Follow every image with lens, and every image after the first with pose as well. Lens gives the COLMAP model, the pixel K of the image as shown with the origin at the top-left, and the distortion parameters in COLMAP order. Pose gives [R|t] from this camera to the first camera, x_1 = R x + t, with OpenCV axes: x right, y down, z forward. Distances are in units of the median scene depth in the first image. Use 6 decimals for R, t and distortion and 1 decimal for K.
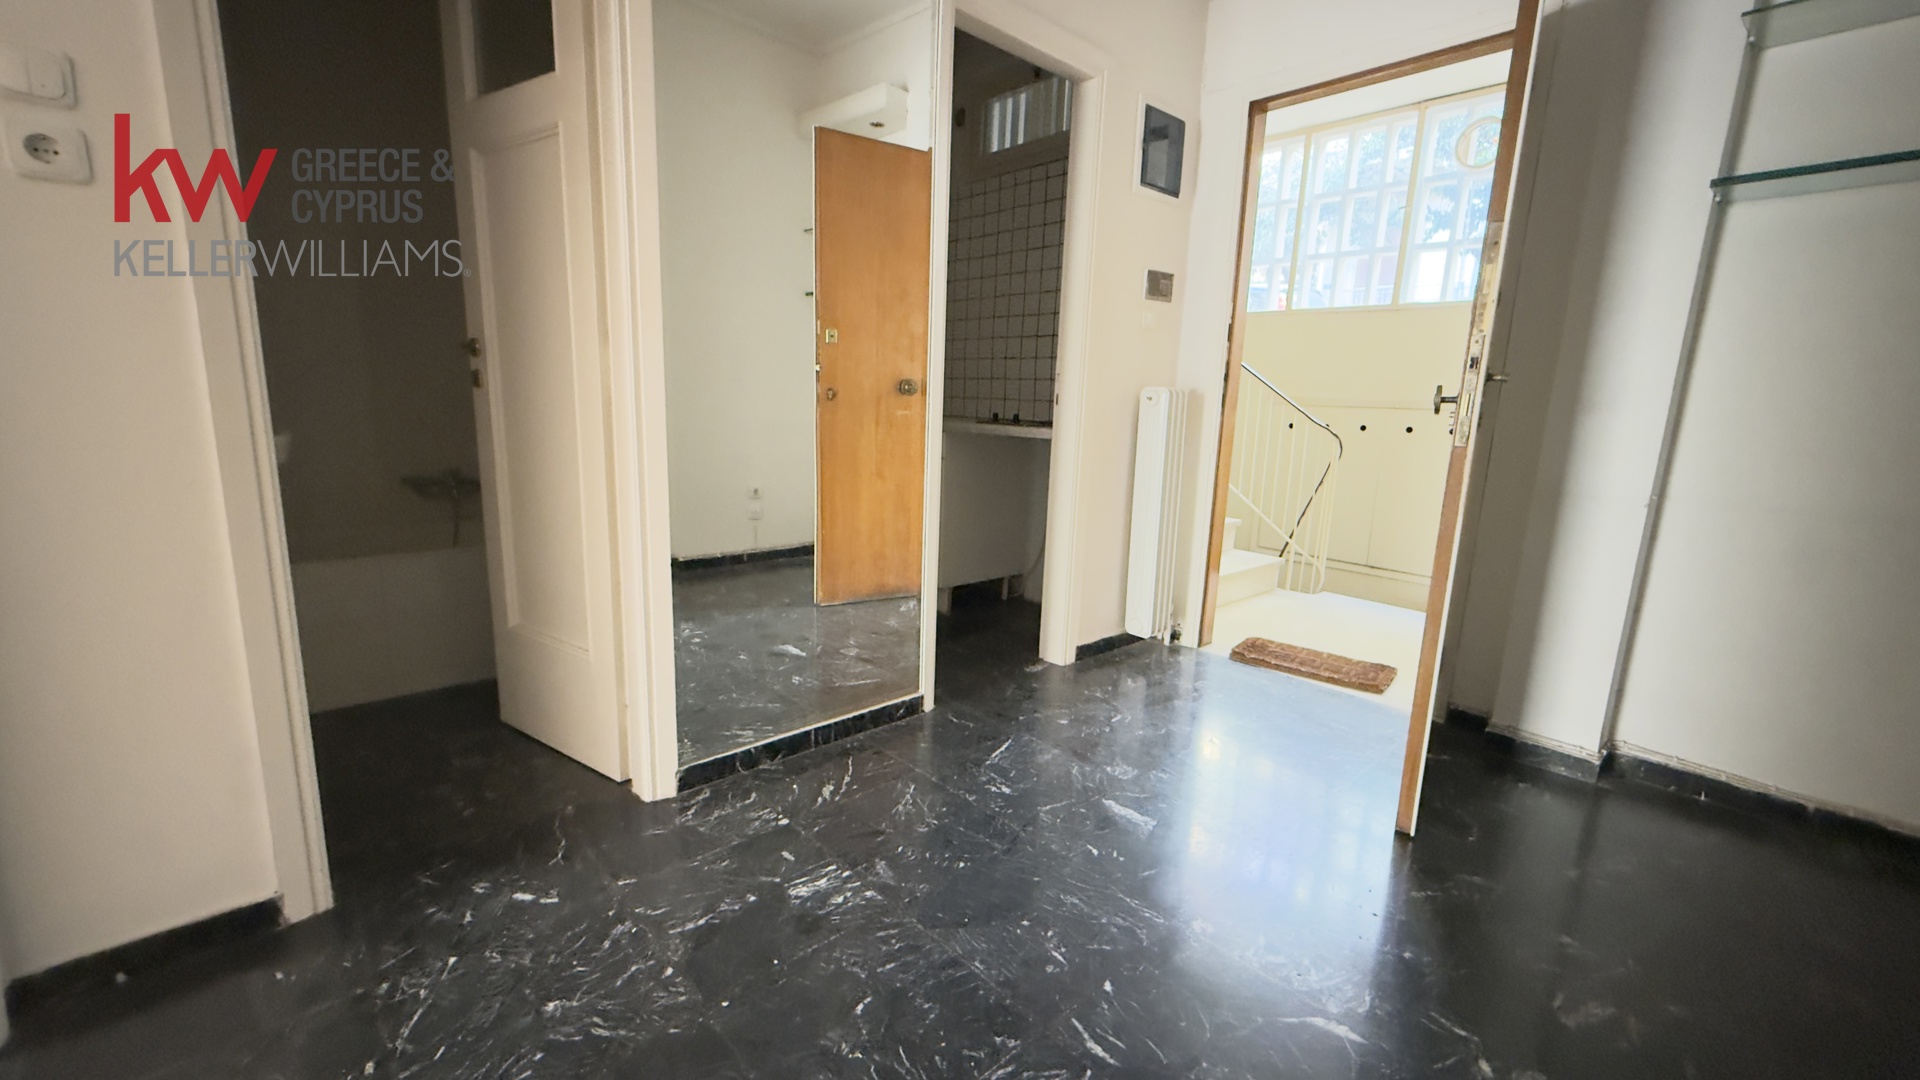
lens RADIAL K [[765.2, 0, 961.8], [0, 765.2, 542.0], [0, 0, 1]] dist [0.002470, -0.000704]
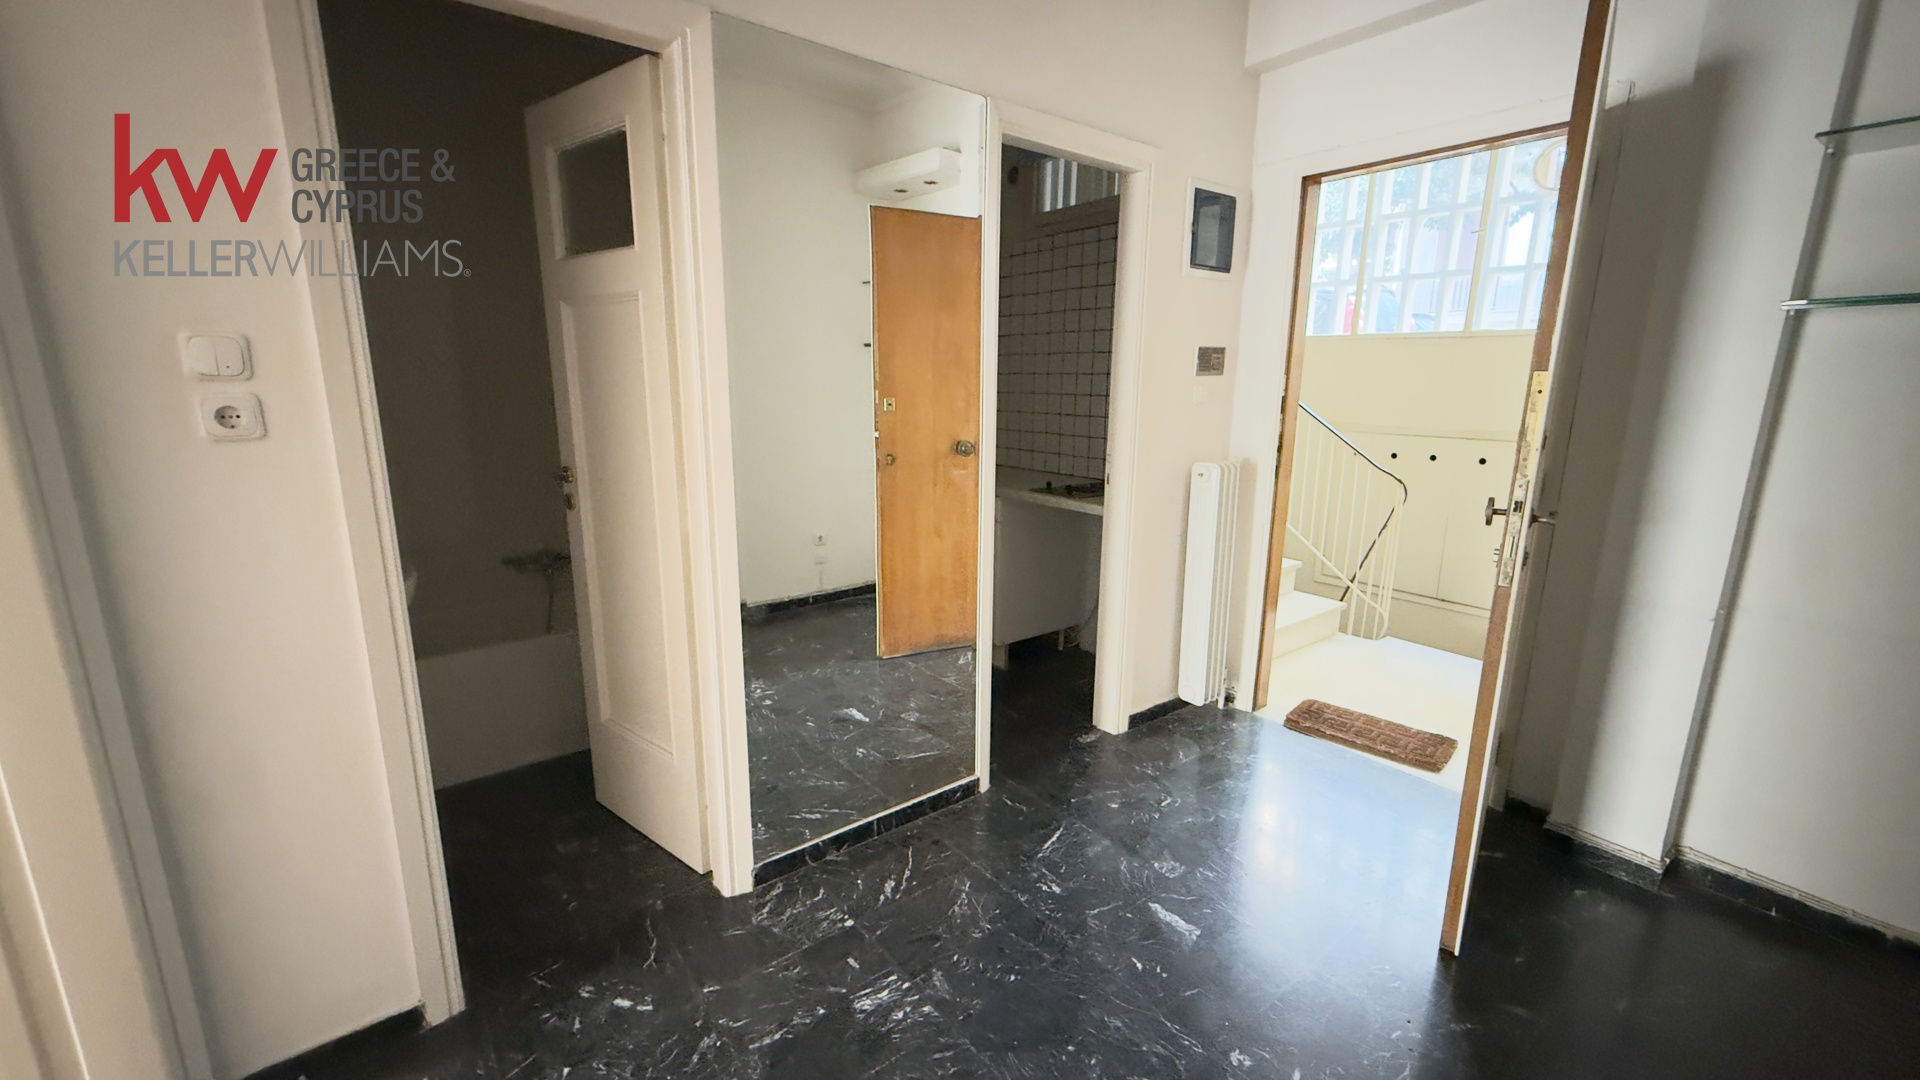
lens RADIAL K [[765.2, 0, 961.0], [0, 765.2, 542.4], [0, 0, 1]] dist [0.002470, -0.000704]
pose [[0.996520, -0.008561, -0.082913, 0.017483], [0.010381, 0.999714, 0.021549, -0.167261], [0.082705, -0.022335, 0.996324, -0.049627]]
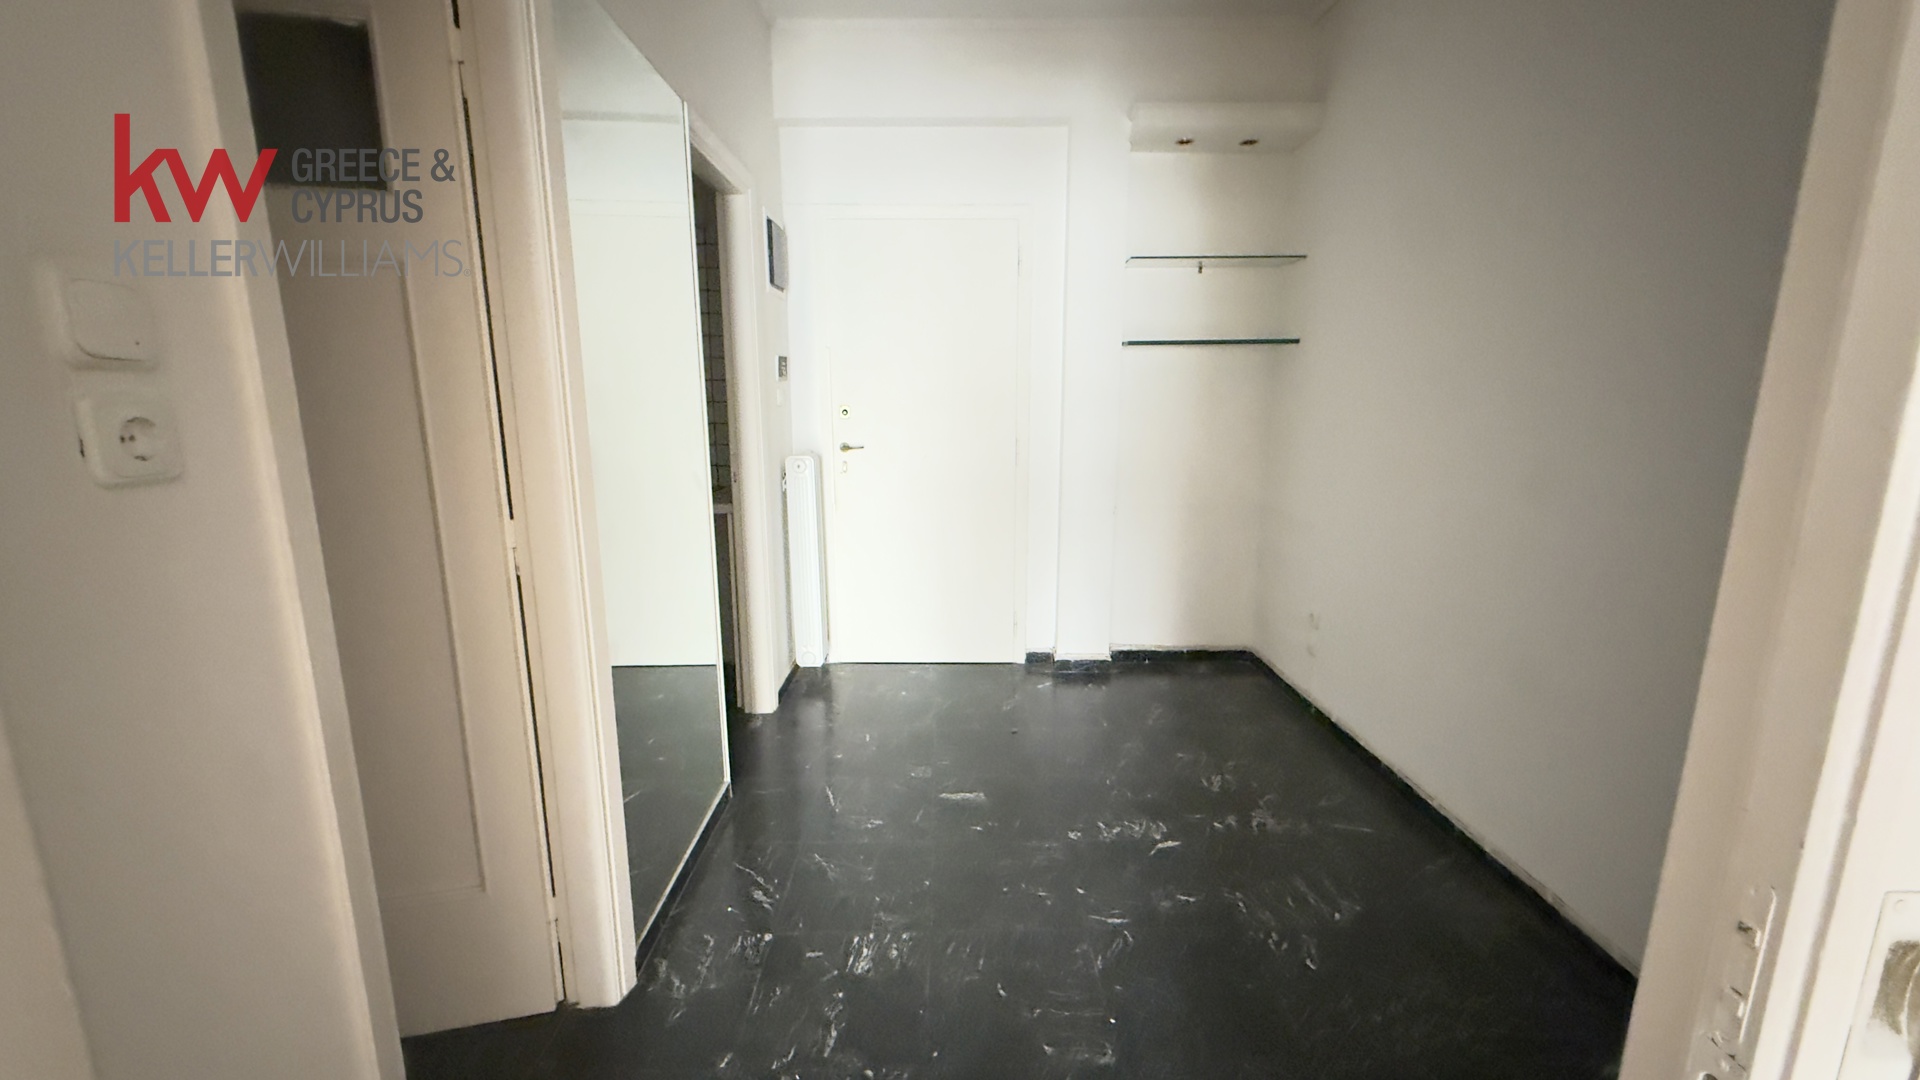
lens RADIAL K [[765.2, 0, 958.7], [0, 765.2, 543.4], [0, 0, 1]] dist [0.002470, -0.000704]
pose [[0.666014, -0.179749, 0.723958, -0.616778], [0.163941, 0.982075, 0.093017, -0.190636], [-0.727701, 0.056736, 0.683544, 0.045511]]
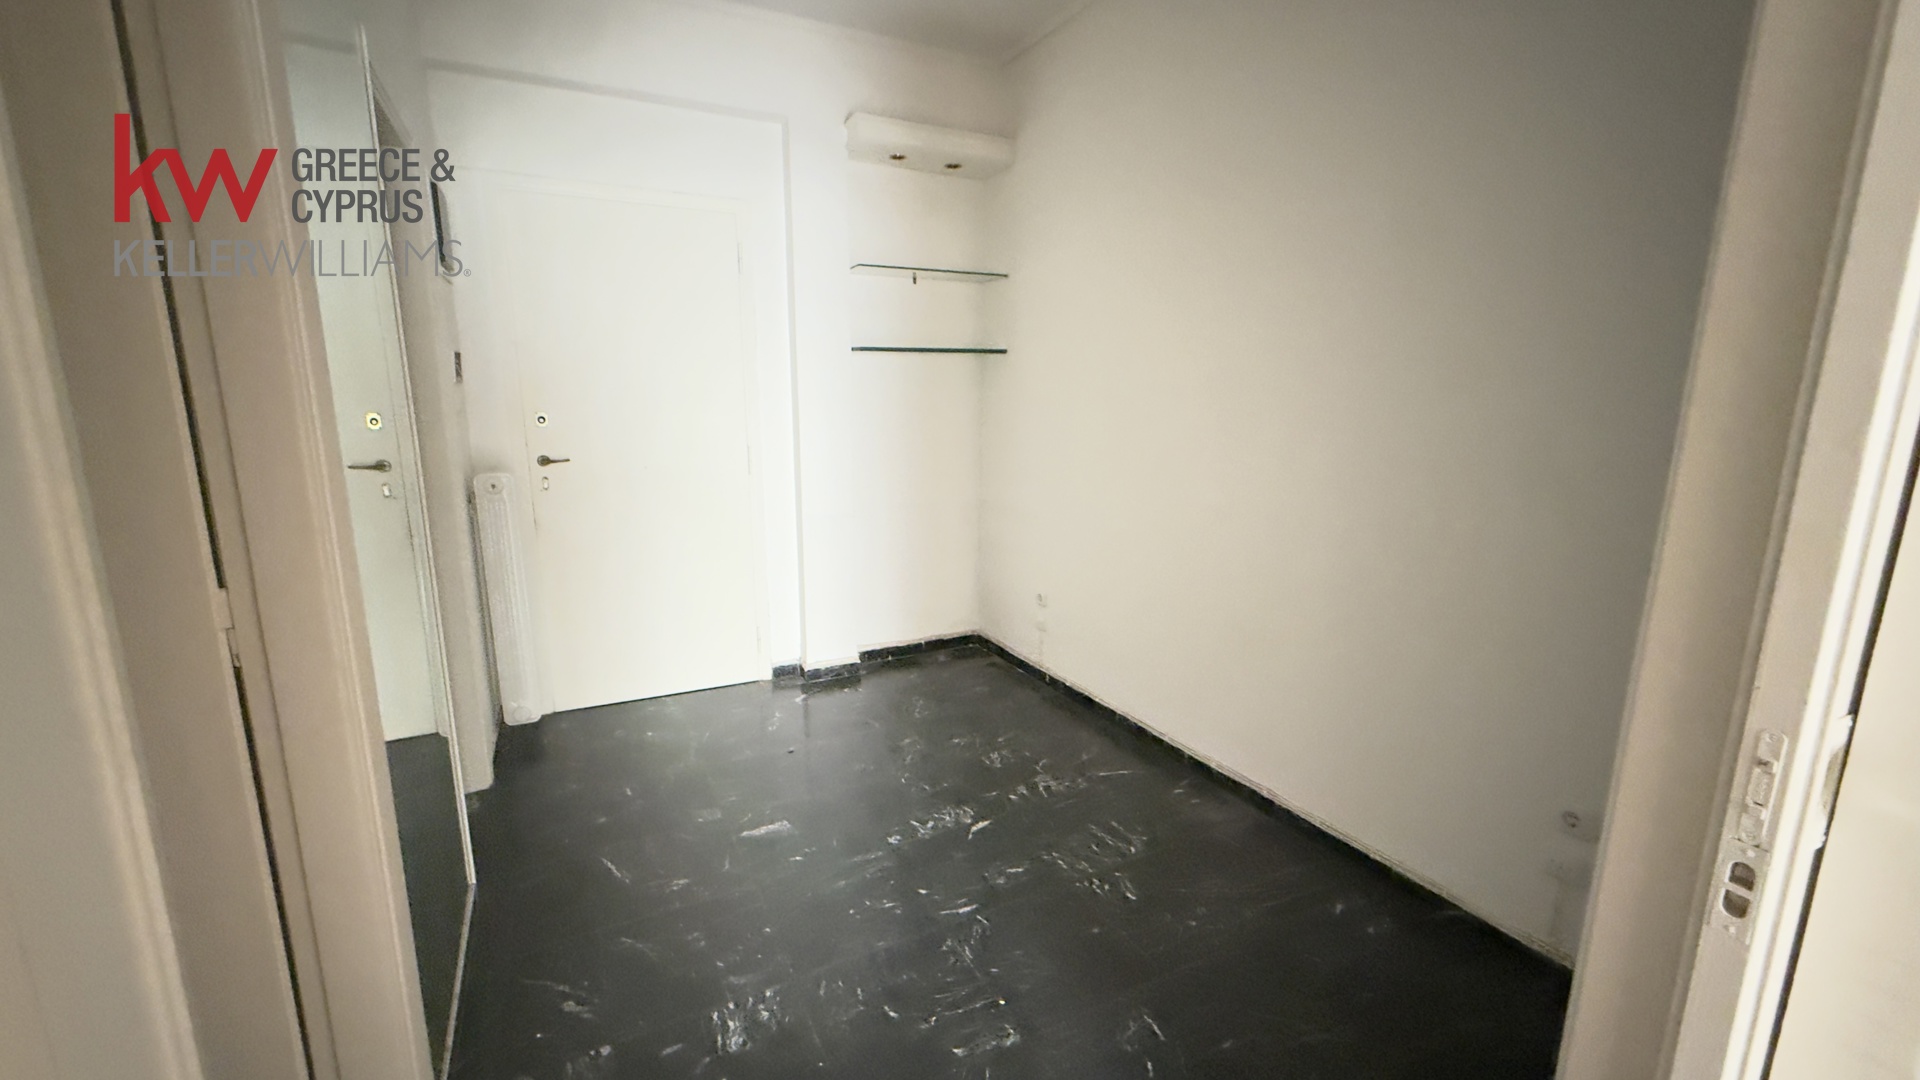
lens RADIAL K [[765.2, 0, 961.0], [0, 765.2, 543.7], [0, 0, 1]] dist [0.002470, -0.000704]
pose [[0.259046, -0.220201, 0.940429, -0.706890], [0.186102, 0.966800, 0.175113, -0.238762], [-0.947767, 0.129653, 0.291425, 0.232721]]
